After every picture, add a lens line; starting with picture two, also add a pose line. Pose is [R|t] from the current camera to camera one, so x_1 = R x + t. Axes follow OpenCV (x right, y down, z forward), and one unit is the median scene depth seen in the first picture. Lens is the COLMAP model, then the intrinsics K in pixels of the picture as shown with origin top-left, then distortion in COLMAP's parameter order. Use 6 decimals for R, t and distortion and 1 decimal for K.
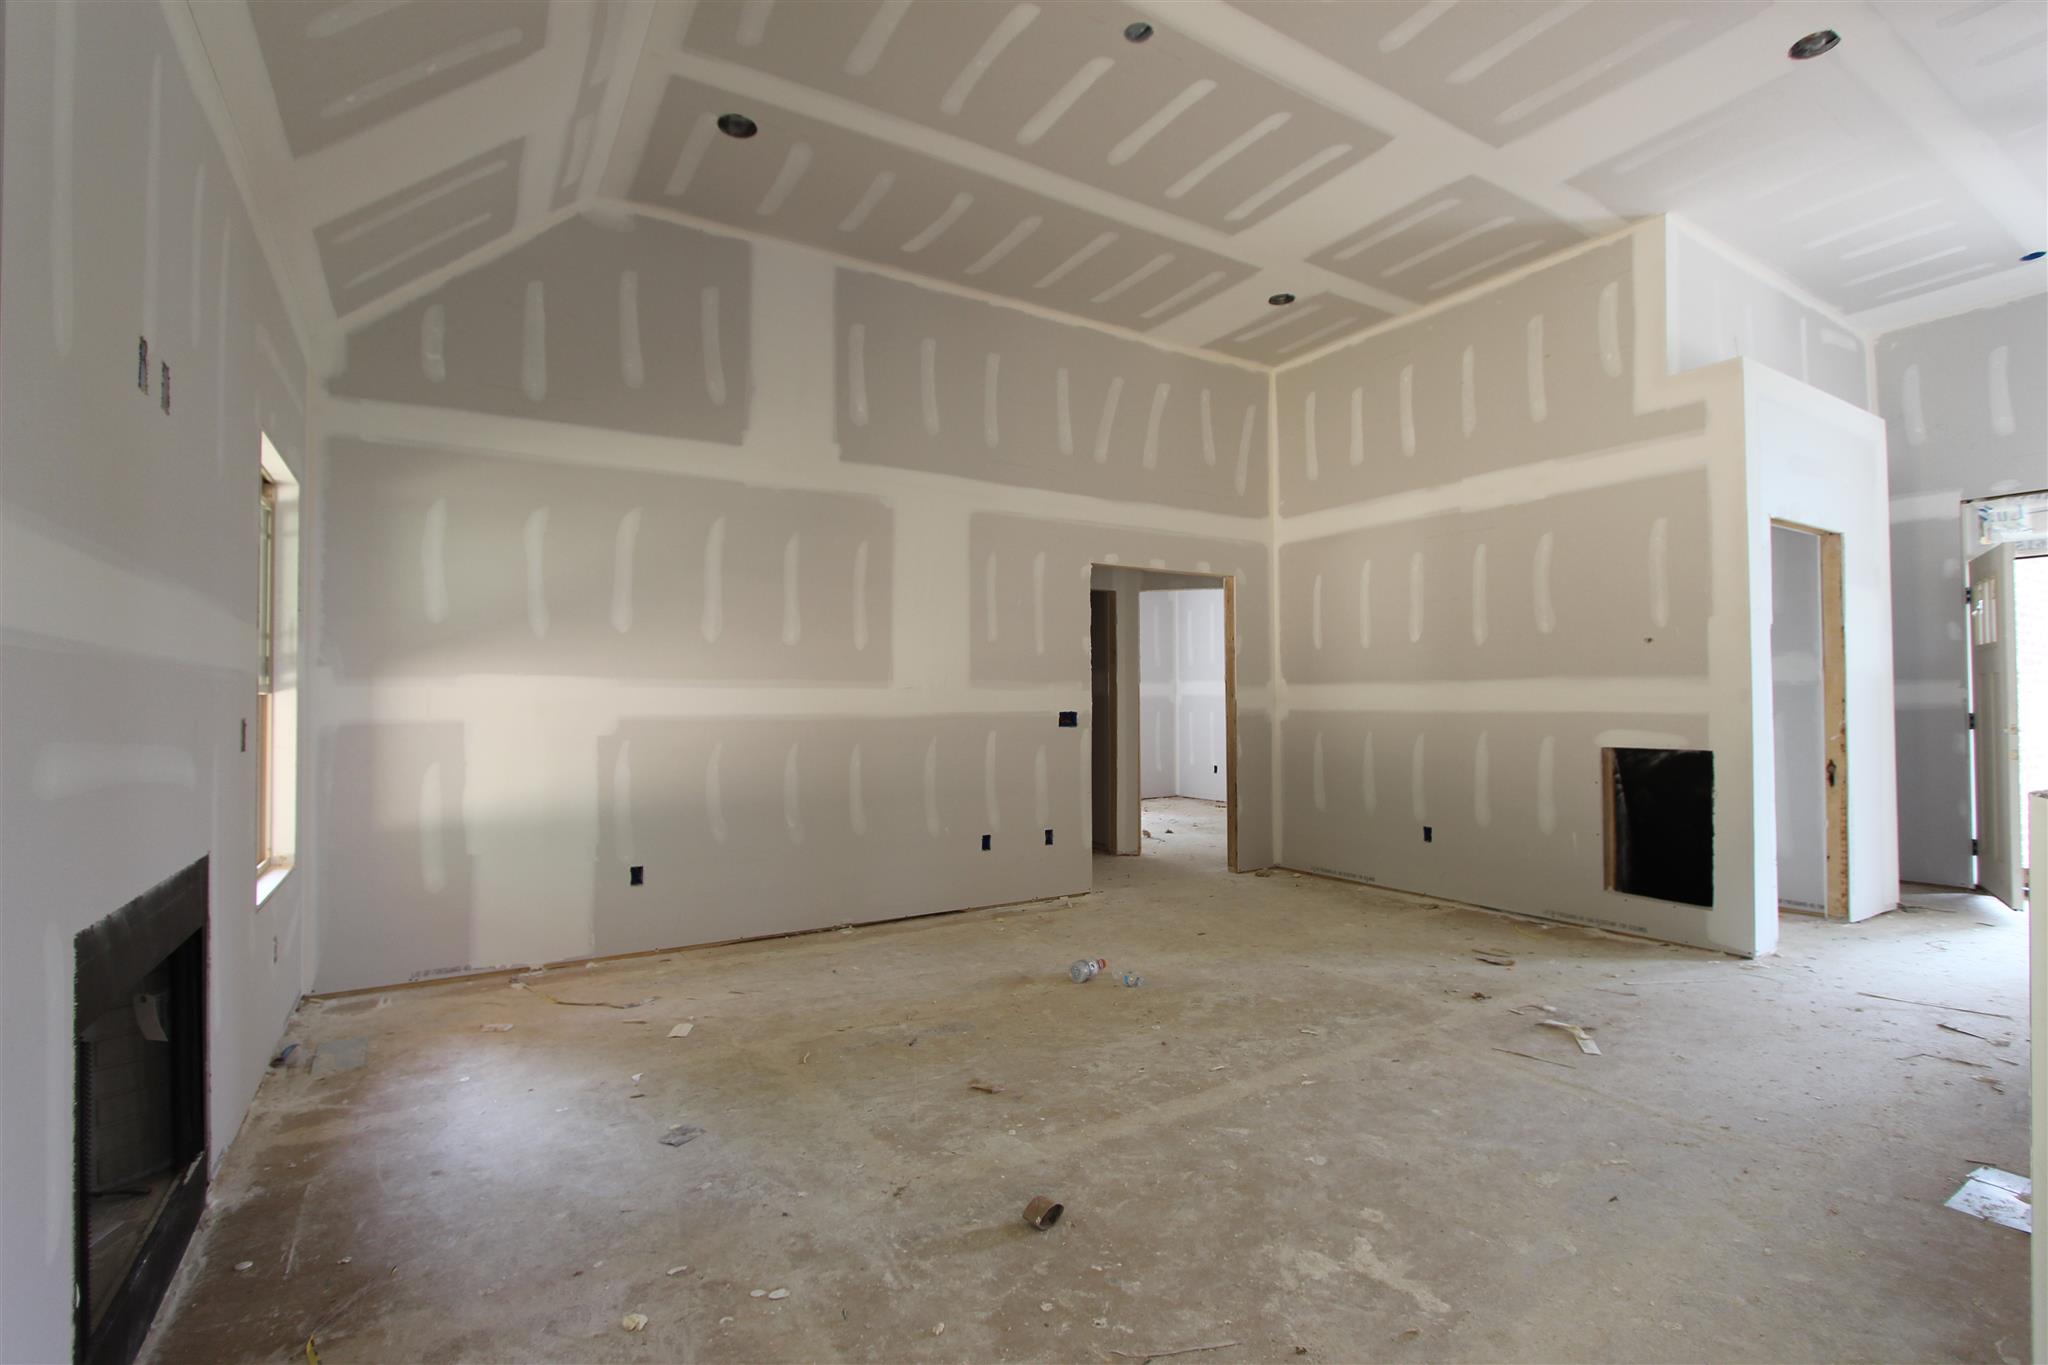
lens RADIAL K [[937.8, 0, 1030.9], [0, 937.8, 686.7], [0, 0, 1]] dist [-0.016615, 0.000719]
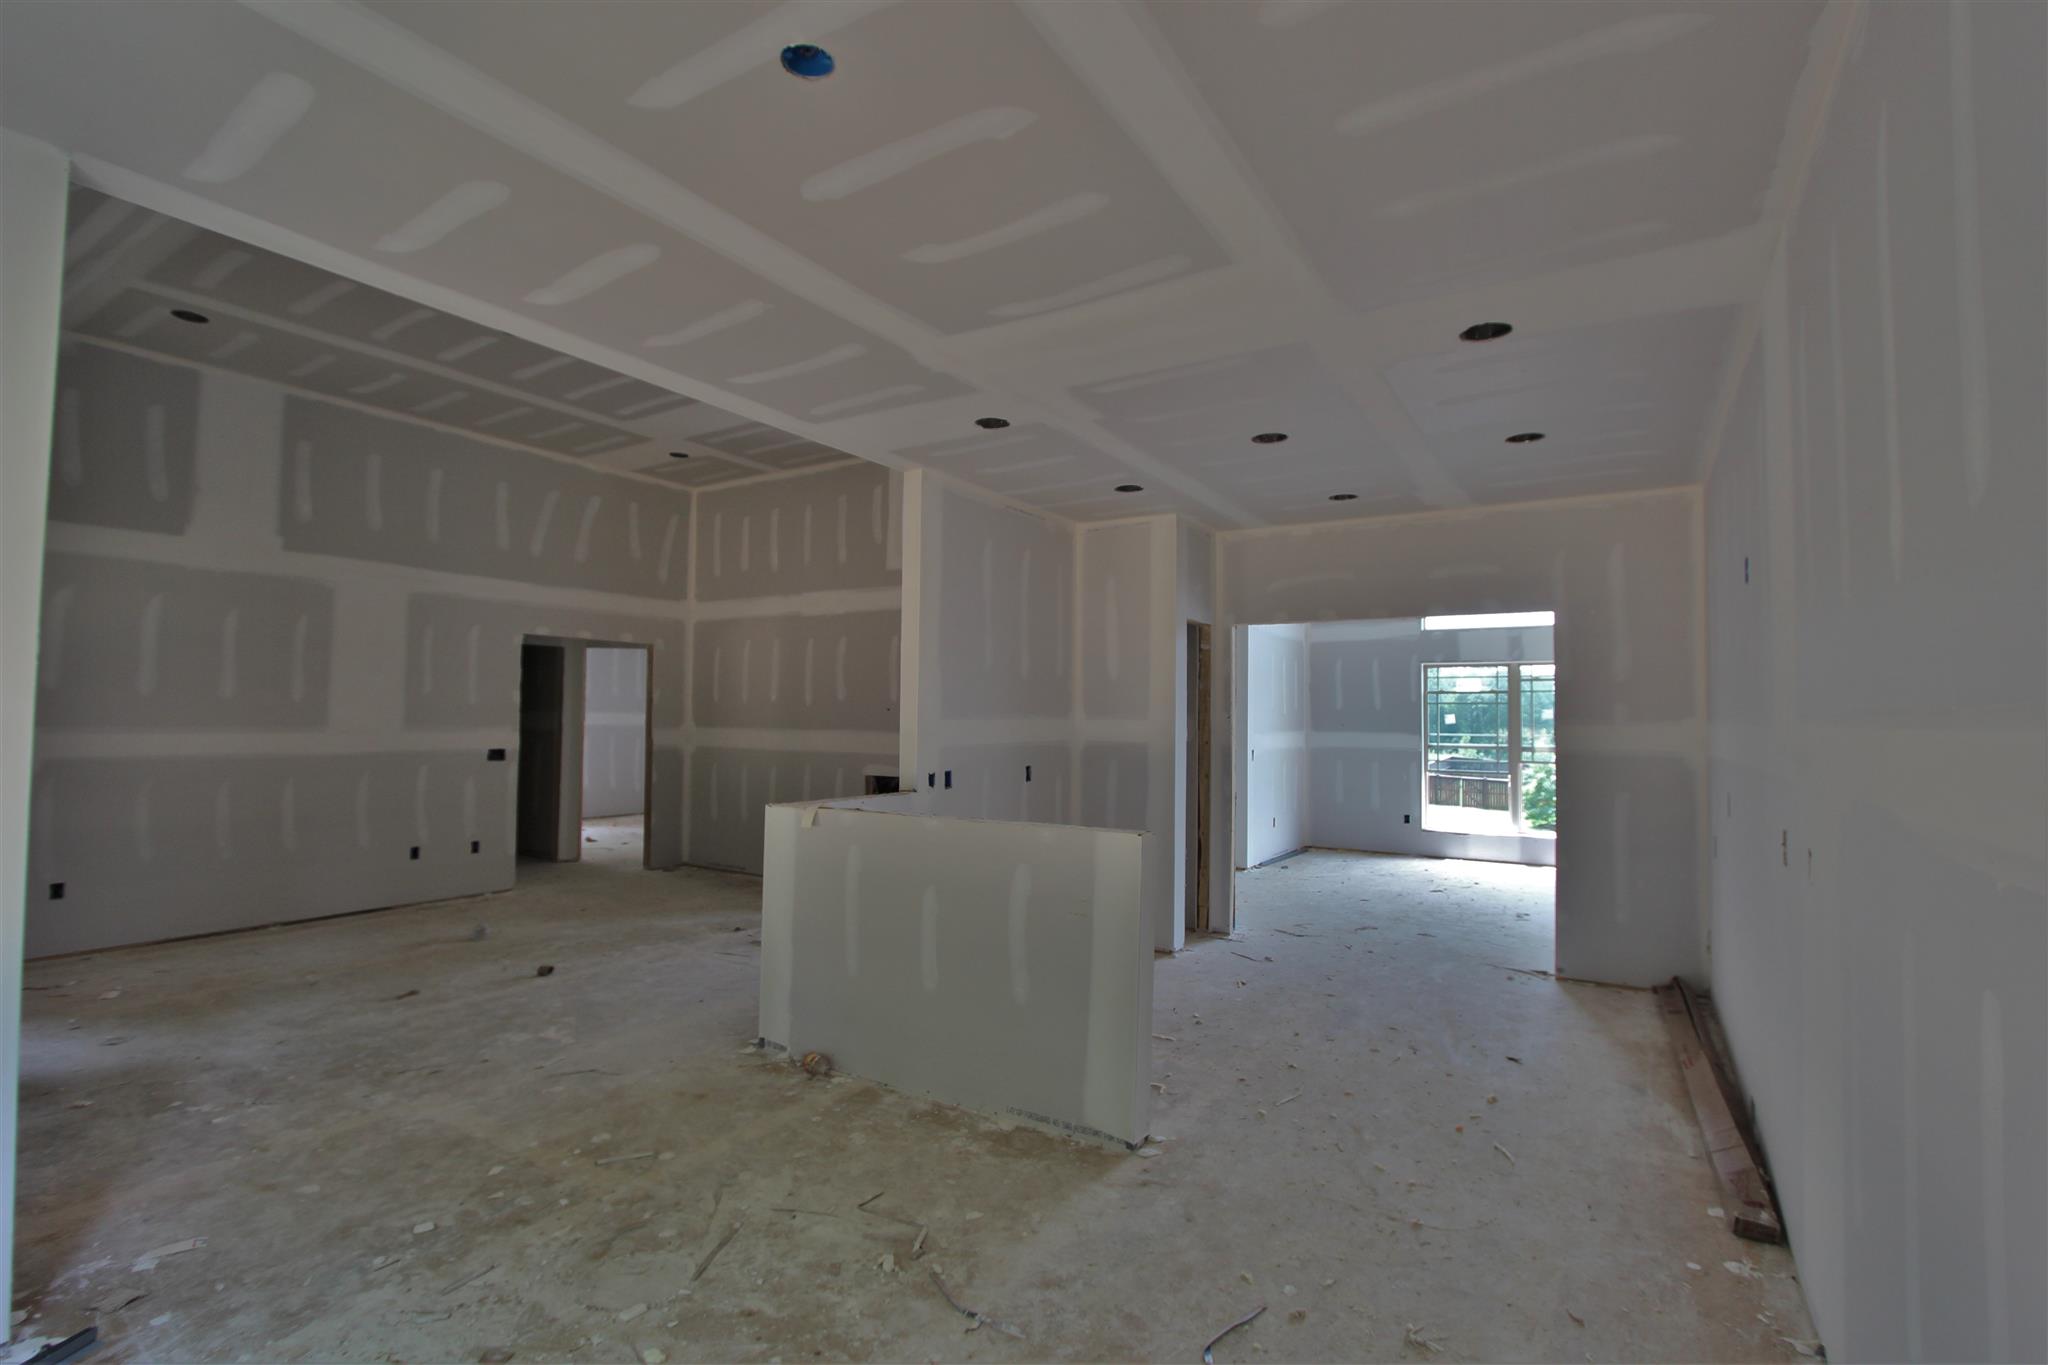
lens RADIAL K [[937.8, 0, 1030.9], [0, 937.8, 686.7], [0, 0, 1]] dist [-0.016615, 0.000719]
pose [[0.899461, 0.030556, 0.435932, 0.158900], [-0.024016, 0.999501, -0.020505, -0.057641], [-0.436341, 0.007974, 0.899746, -0.542775]]
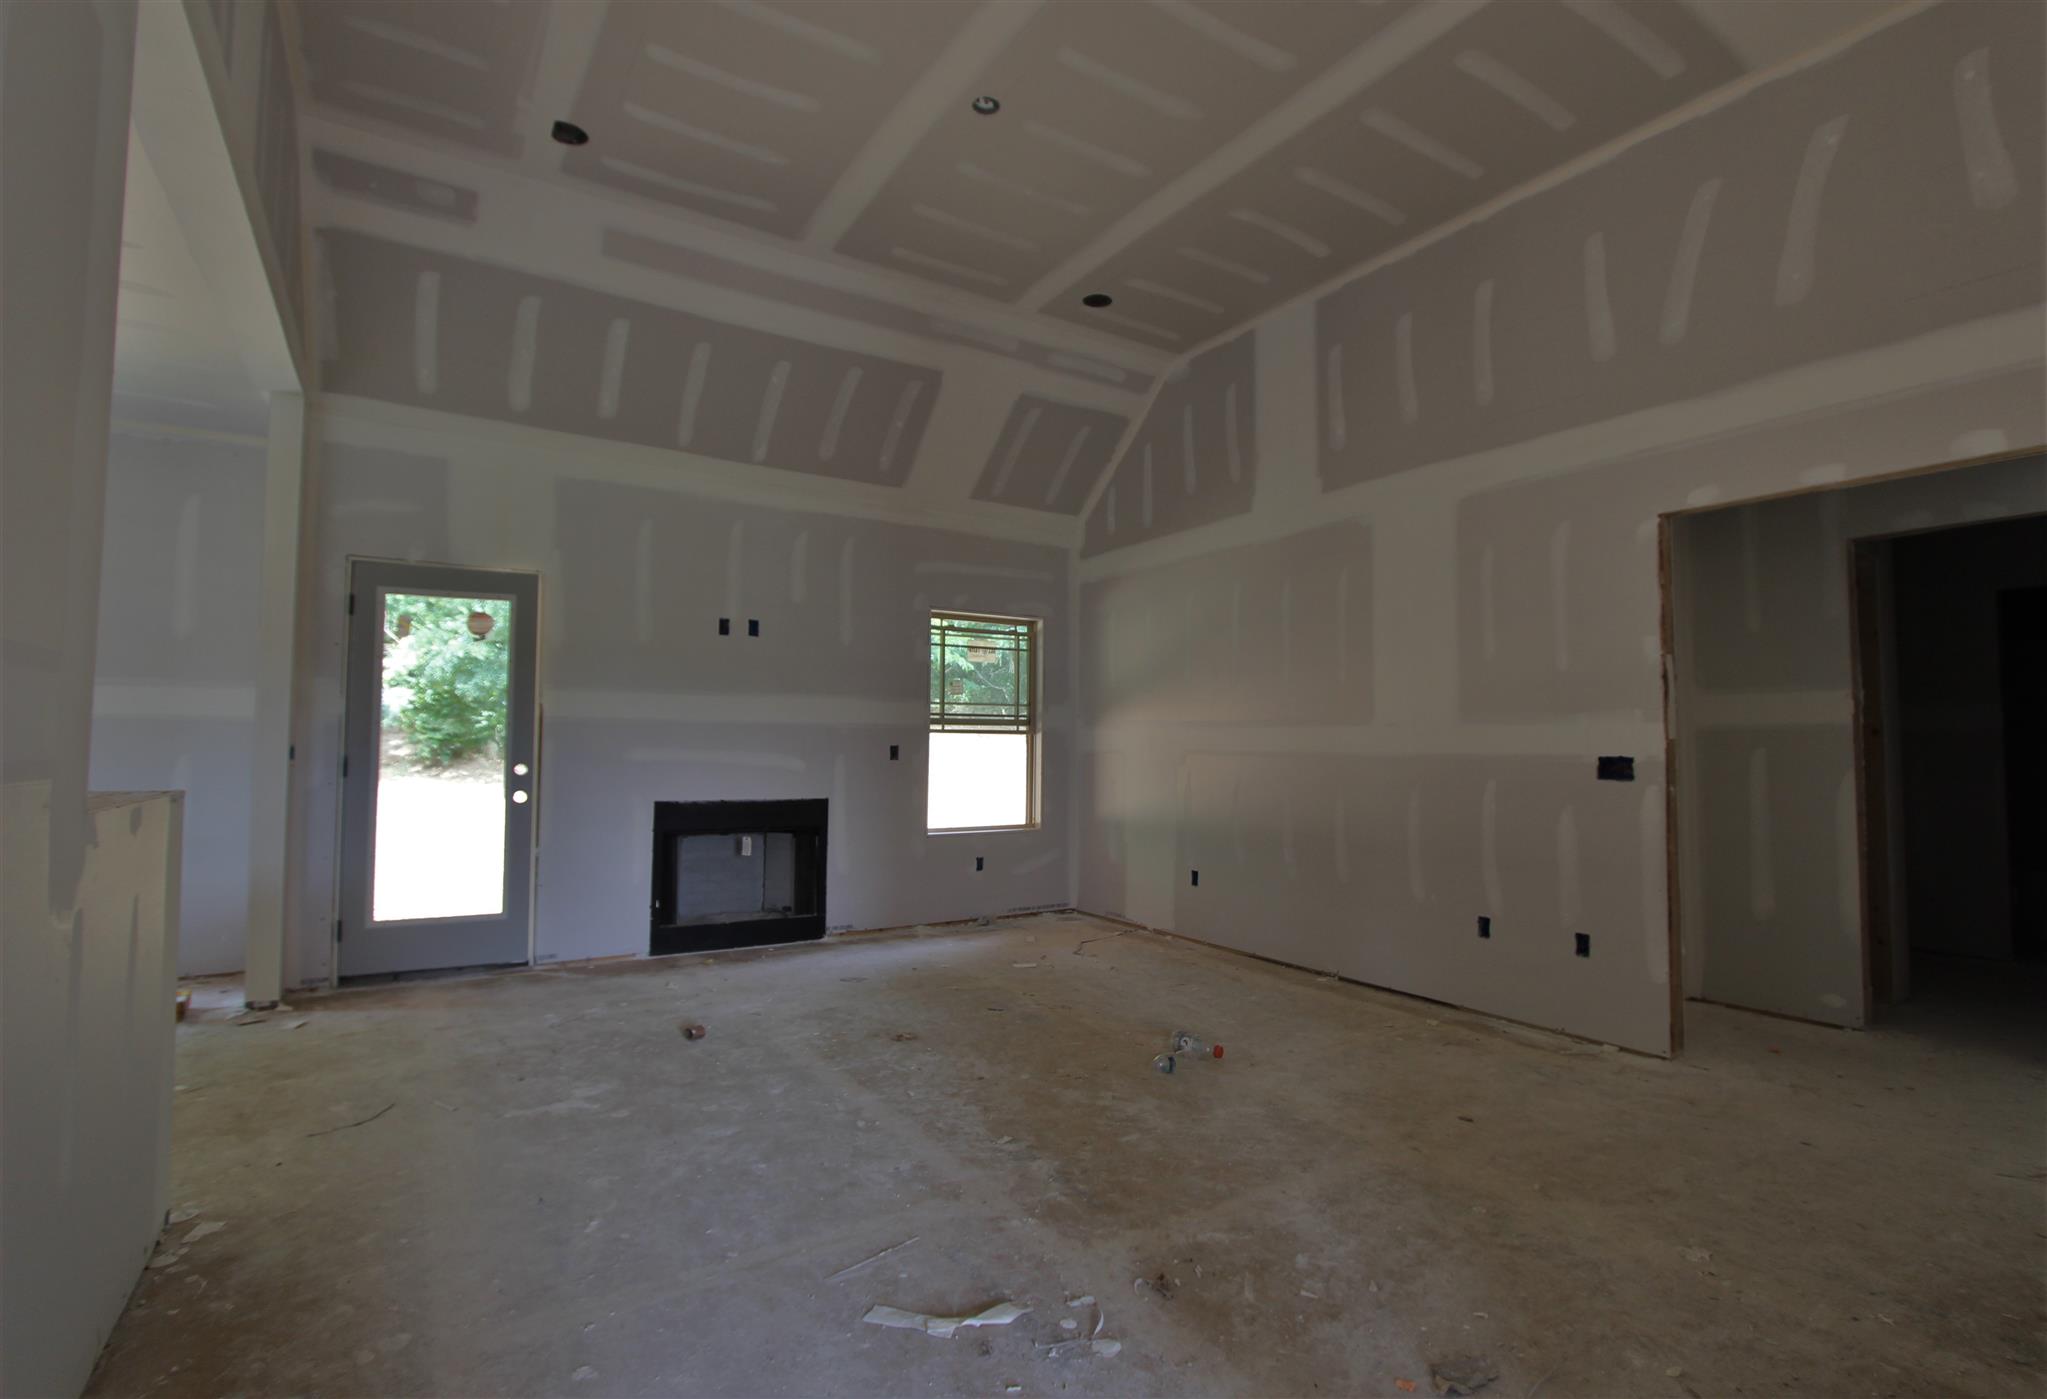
lens RADIAL K [[981.2, 0, 1075.7], [0, 981.2, 694.1], [0, 0, 1]] dist [-0.016501, -0.000392]
pose [[0.035375, -0.045642, -0.998331, 0.797224], [0.010946, 0.998914, -0.045281, 0.011968], [0.999314, -0.009326, 0.035836, 0.702089]]
